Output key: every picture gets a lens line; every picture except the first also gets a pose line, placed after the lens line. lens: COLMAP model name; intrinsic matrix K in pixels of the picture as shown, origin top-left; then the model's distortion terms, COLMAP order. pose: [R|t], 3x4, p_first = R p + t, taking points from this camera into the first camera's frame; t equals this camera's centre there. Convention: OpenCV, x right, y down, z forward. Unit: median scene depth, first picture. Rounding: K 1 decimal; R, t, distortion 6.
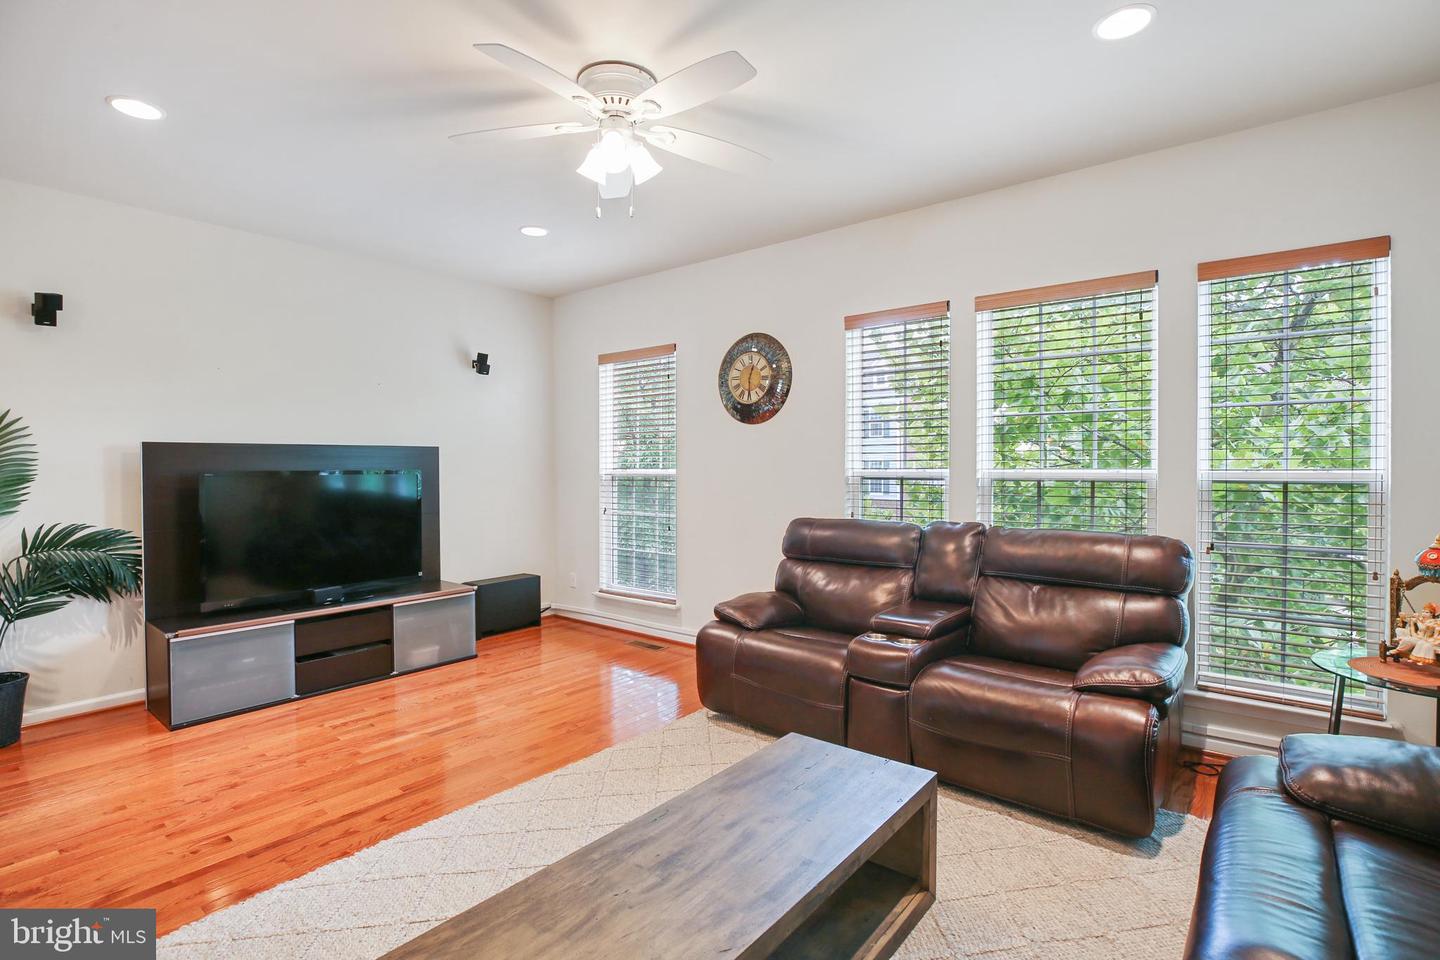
lens RADIAL K [[685.5, 0, 711.9], [0, 685.5, 468.6], [0, 0, 1]] dist [-0.031223, 0.000770]
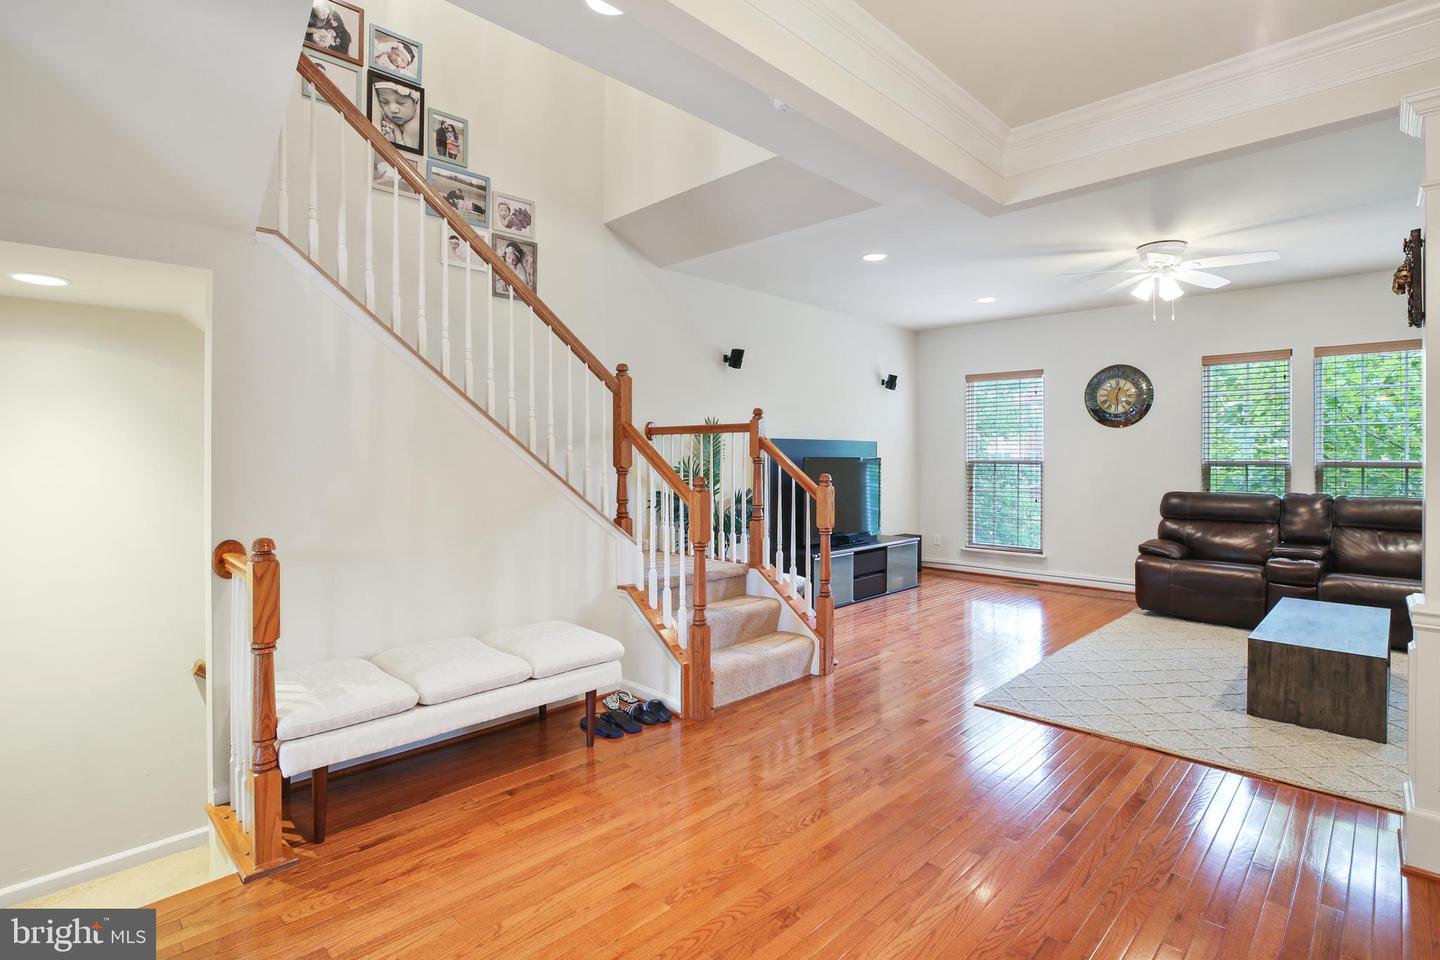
lens RADIAL K [[706.9, 0, 706.4], [0, 706.9, 453.6], [0, 0, 1]] dist [-0.035378, 0.016343]
pose [[0.995053, 0.006642, -0.099119, -0.785175], [-0.007222, 0.999959, -0.005493, 0.005158], [0.099078, 0.006182, 0.995060, -0.660674]]
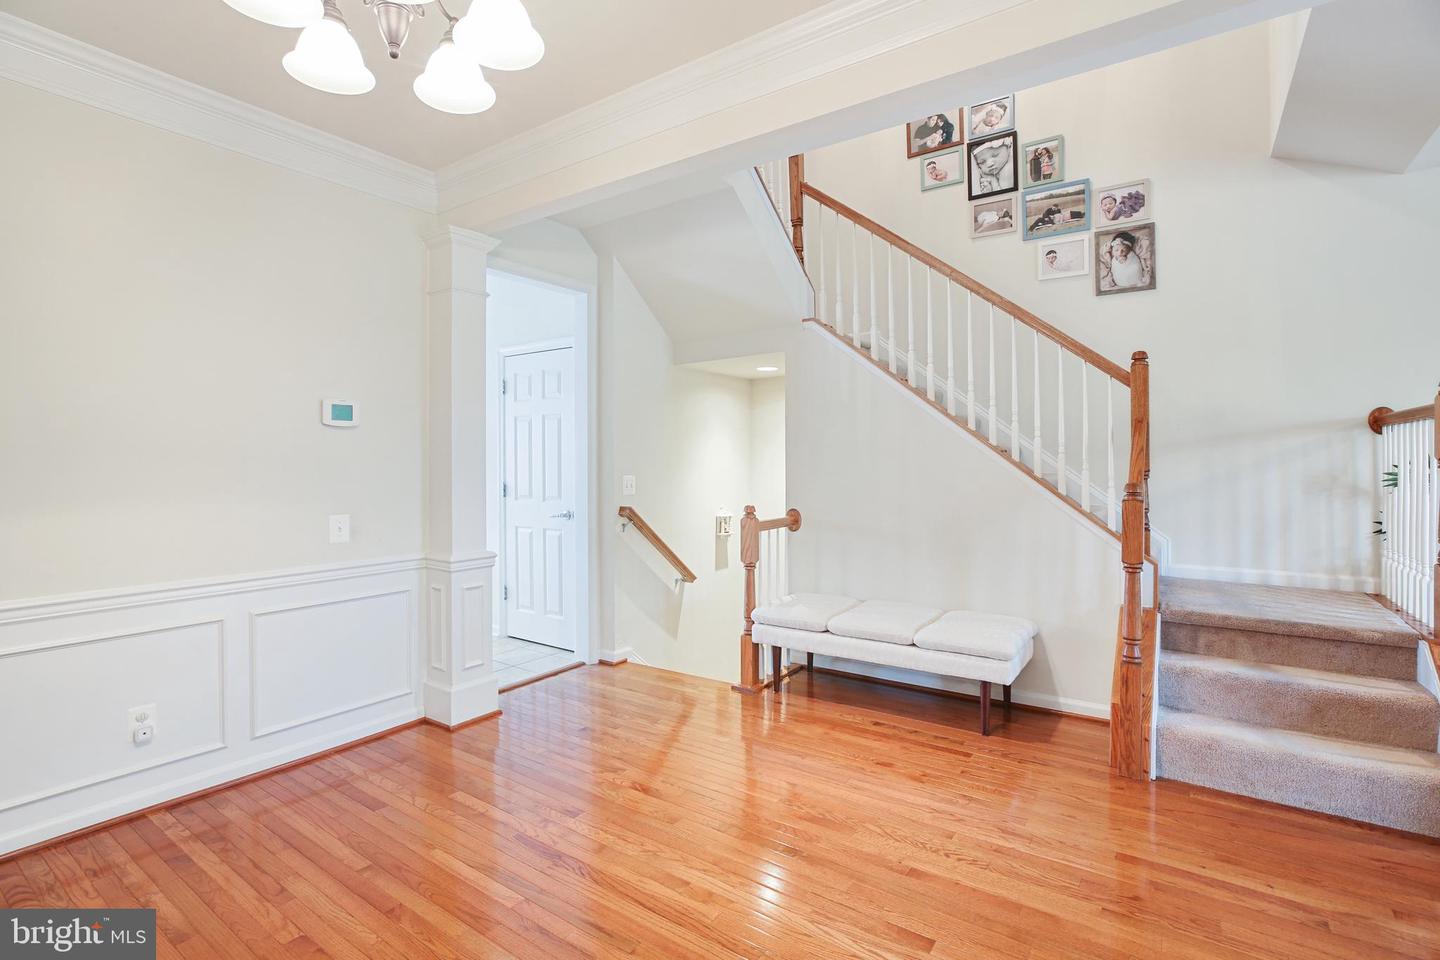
lens RADIAL K [[685.5, 0, 711.9], [0, 685.5, 468.6], [0, 0, 1]] dist [-0.031223, 0.000770]
pose [[0.070536, 0.020080, -0.997307, -0.202189], [-0.002737, 0.999798, 0.019936, 0.001552], [0.997505, 0.001324, 0.070576, -0.249651]]
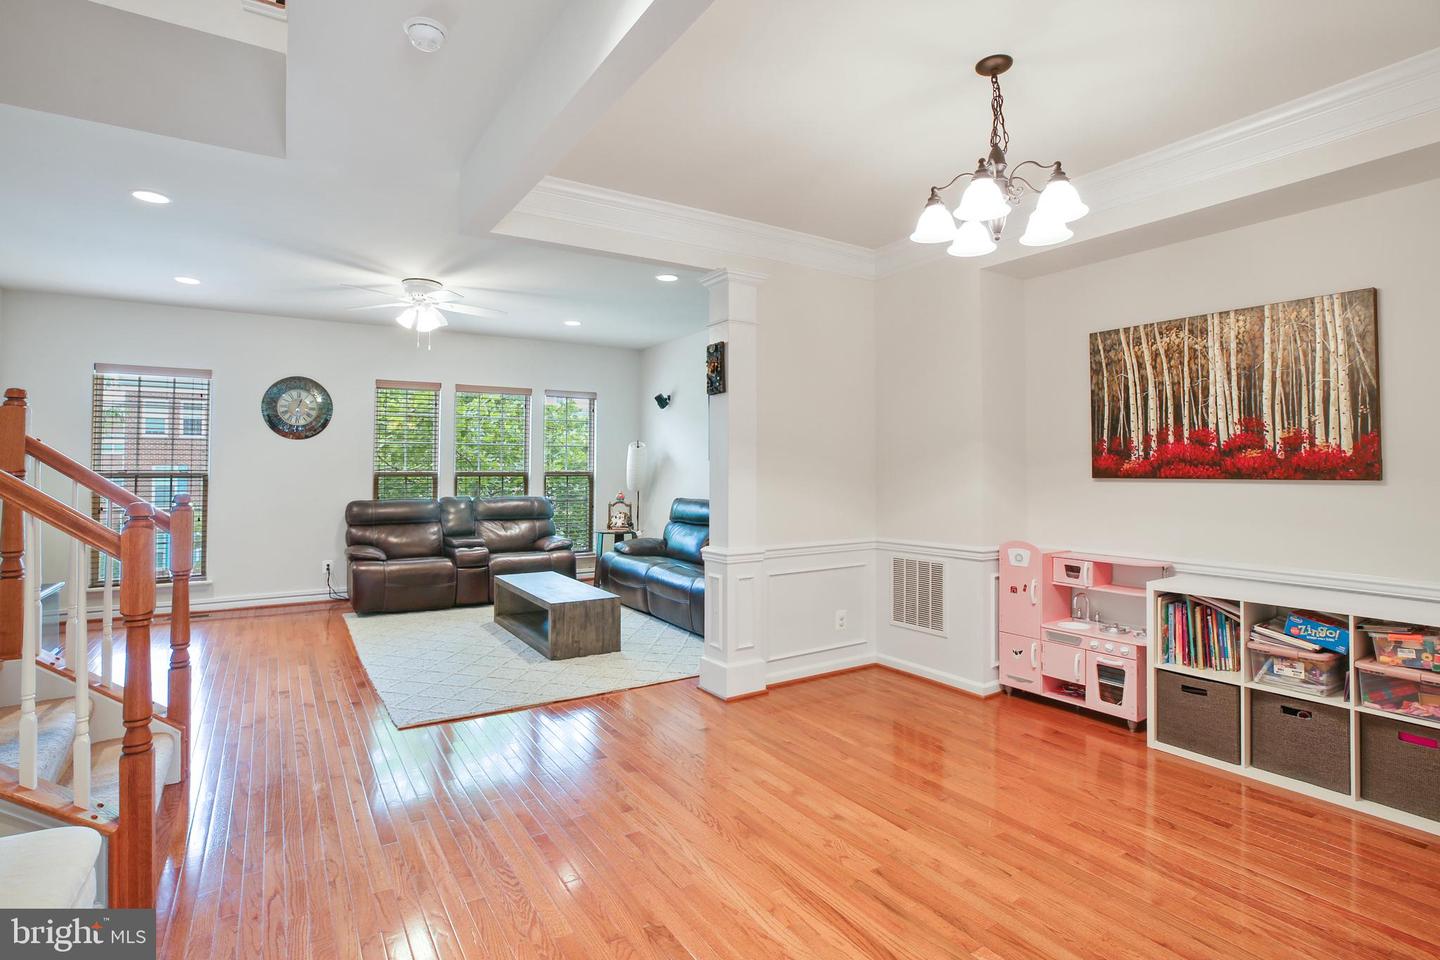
lens RADIAL K [[706.9, 0, 706.4], [0, 706.9, 453.6], [0, 0, 1]] dist [-0.035378, 0.016343]
pose [[0.323817, 0.024771, 0.945795, -1.255650], [0.002002, 0.999637, -0.026867, 0.007275], [-0.946118, 0.010594, 0.323650, -0.342356]]
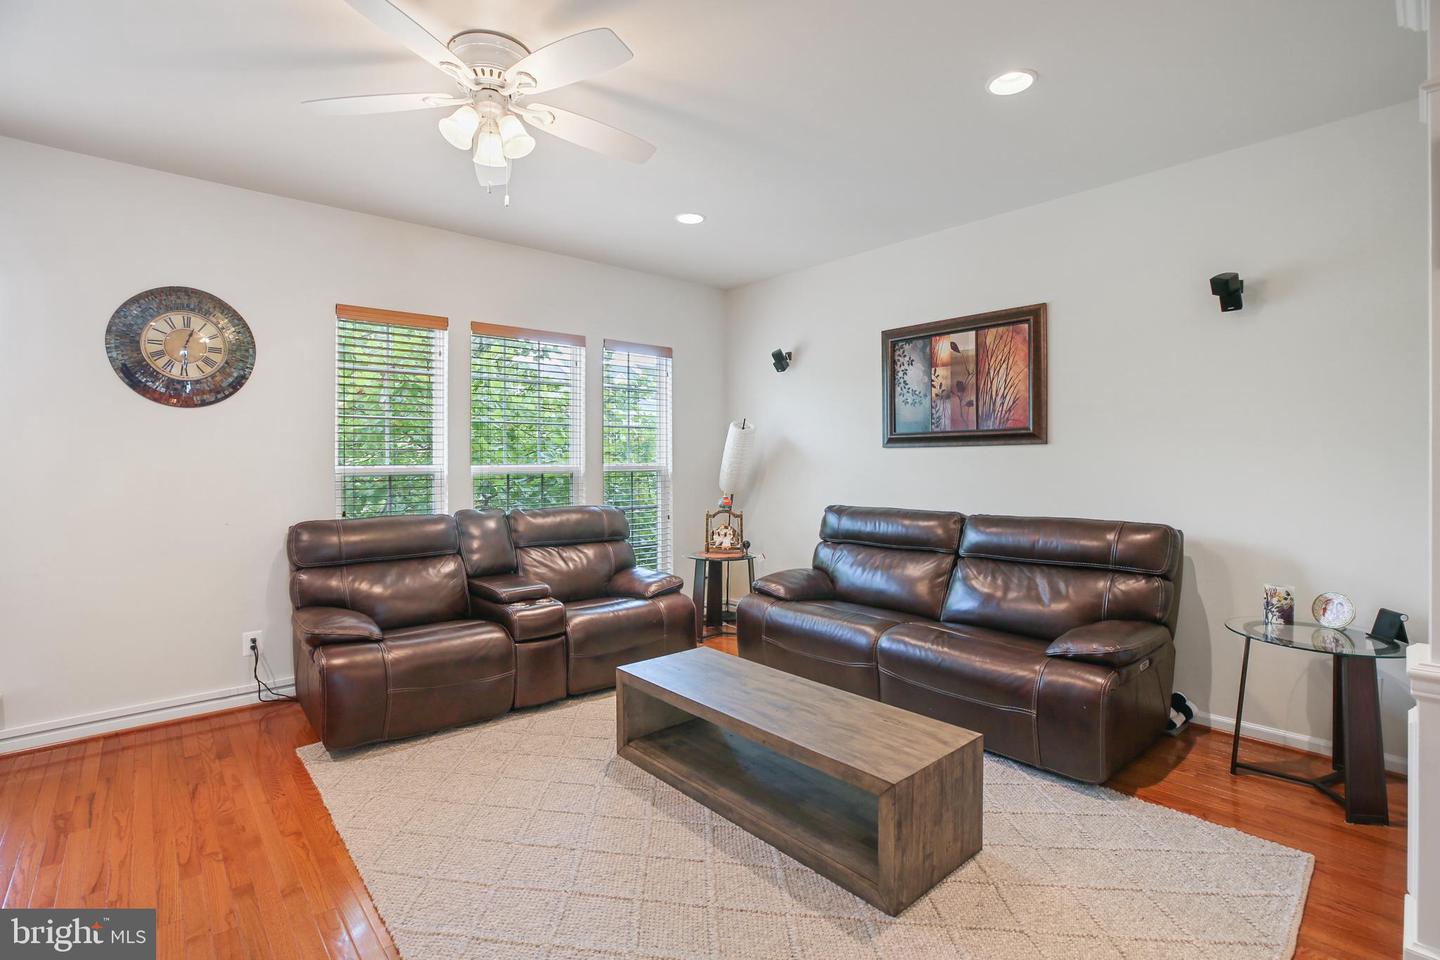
lens RADIAL K [[674.3, 0, 716.5], [0, 674.3, 466.6], [0, 0, 1]] dist [-0.037088, 0.012961]
pose [[0.163932, -0.006452, 0.986451, -0.672238], [0.006421, 0.999964, 0.005473, -0.000428], [-0.986451, 0.005437, 0.163968, 0.365347]]
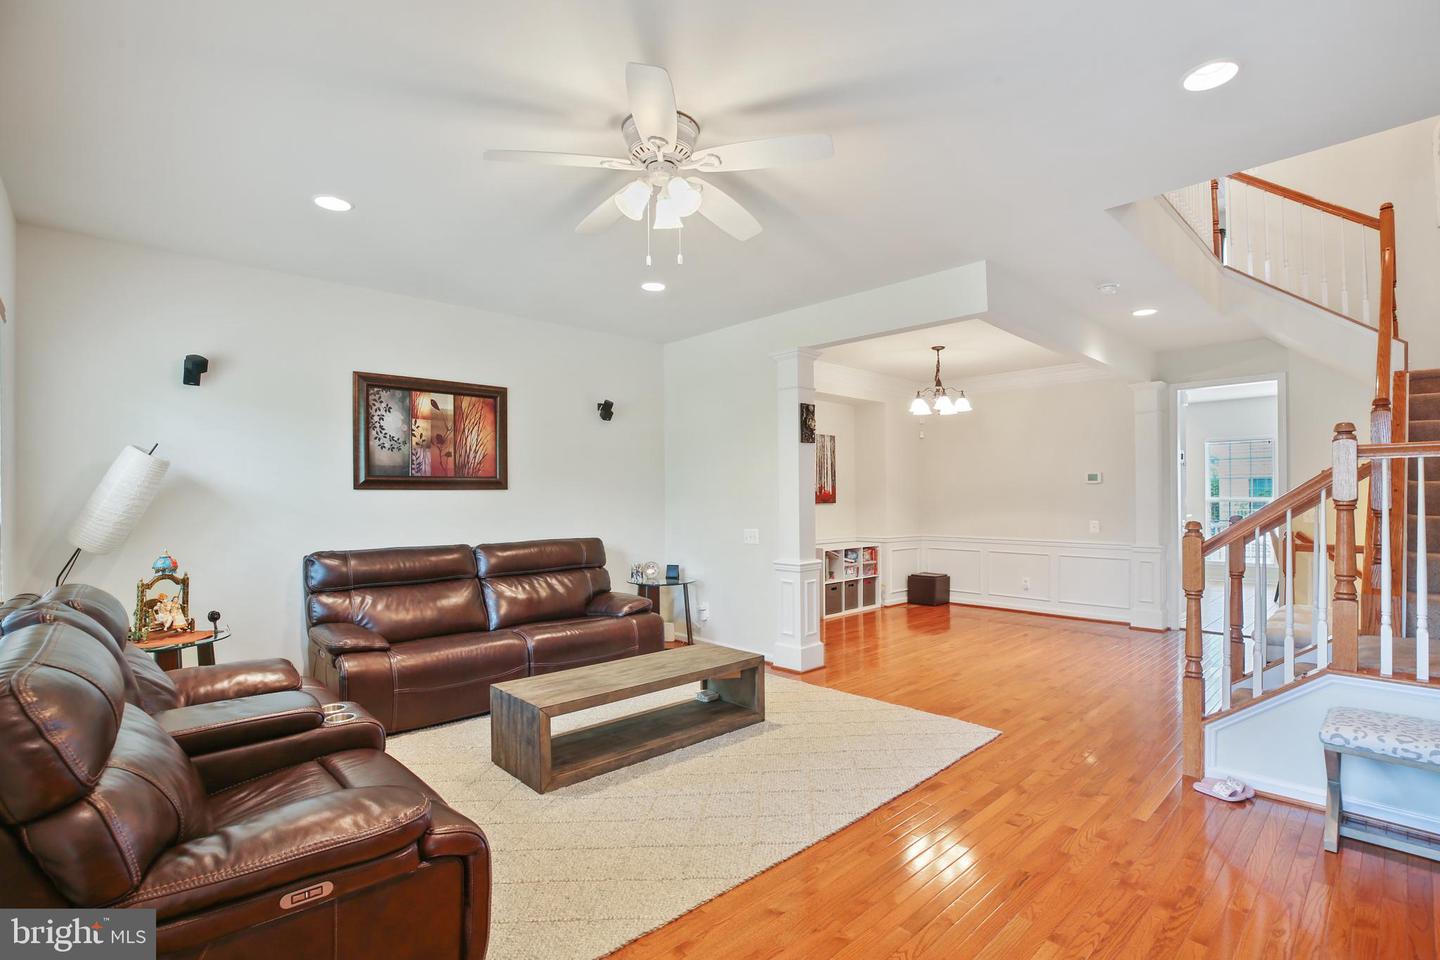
lens RADIAL K [[680.2, 0, 723.8], [0, 680.2, 494.9], [0, 0, 1]] dist [-0.031726, 0.000583]
pose [[-0.992312, 0.012148, 0.123164, -0.237495], [0.011835, 0.999925, -0.003275, -0.004521], [-0.123195, -0.001792, -0.992381, 1.348870]]
